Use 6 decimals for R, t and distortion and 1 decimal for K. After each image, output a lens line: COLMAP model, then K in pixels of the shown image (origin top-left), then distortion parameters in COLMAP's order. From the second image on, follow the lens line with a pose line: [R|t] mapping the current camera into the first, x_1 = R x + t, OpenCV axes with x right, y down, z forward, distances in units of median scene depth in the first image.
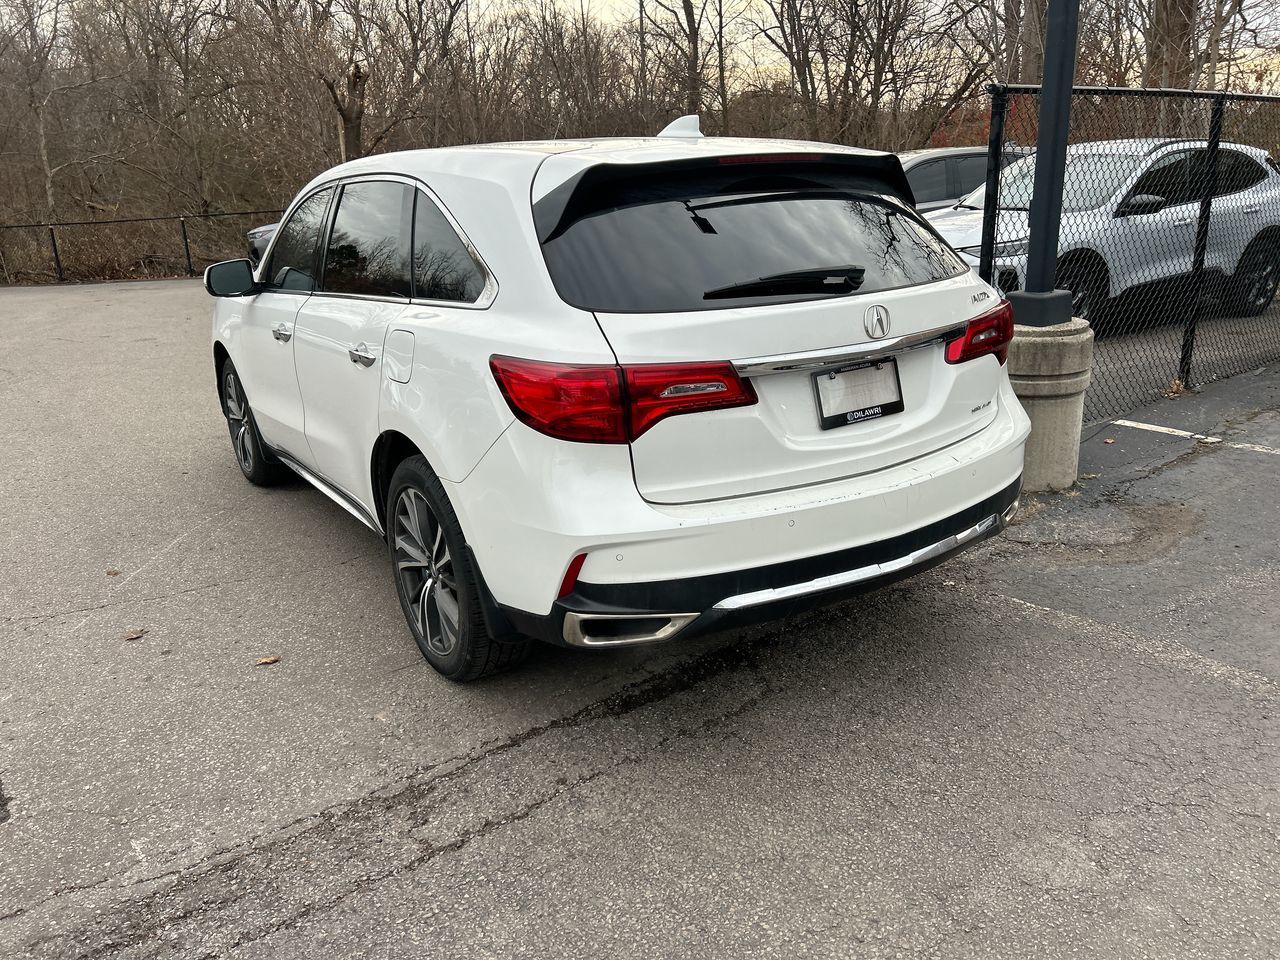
lens RADIAL K [[1001.2, 0, 632.7], [0, 1001.2, 470.3], [0, 0, 1]] dist [0.069616, -0.078932]
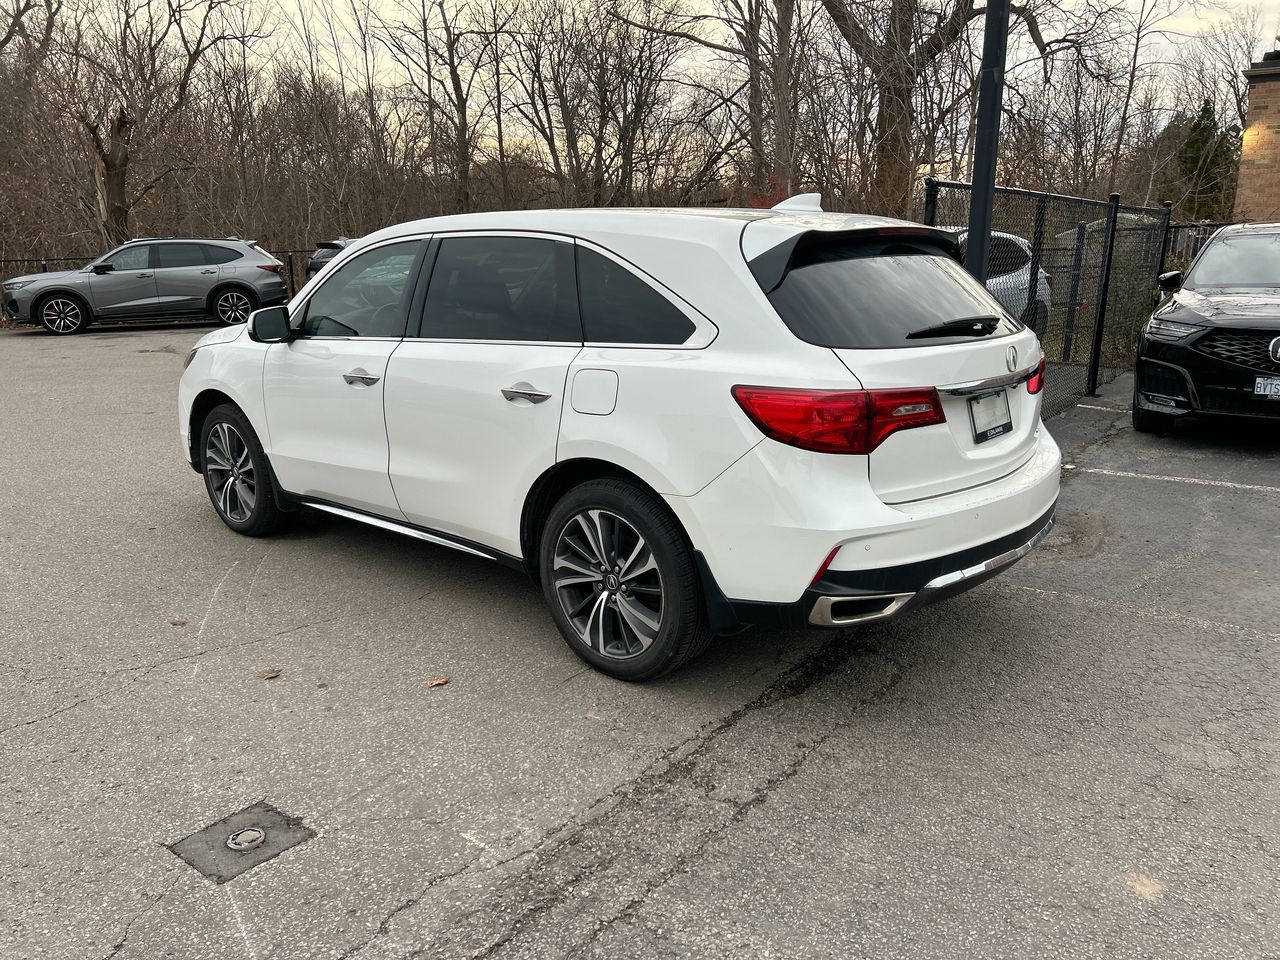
lens RADIAL K [[1001.2, 0, 647.5], [0, 1001.2, 470.4], [0, 0, 1]] dist [0.069616, -0.078932]
pose [[0.960306, -0.025077, 0.277818, -0.553511], [0.042373, 0.997507, -0.056427, 0.046498], [-0.275710, 0.065960, 0.958975, -0.097783]]
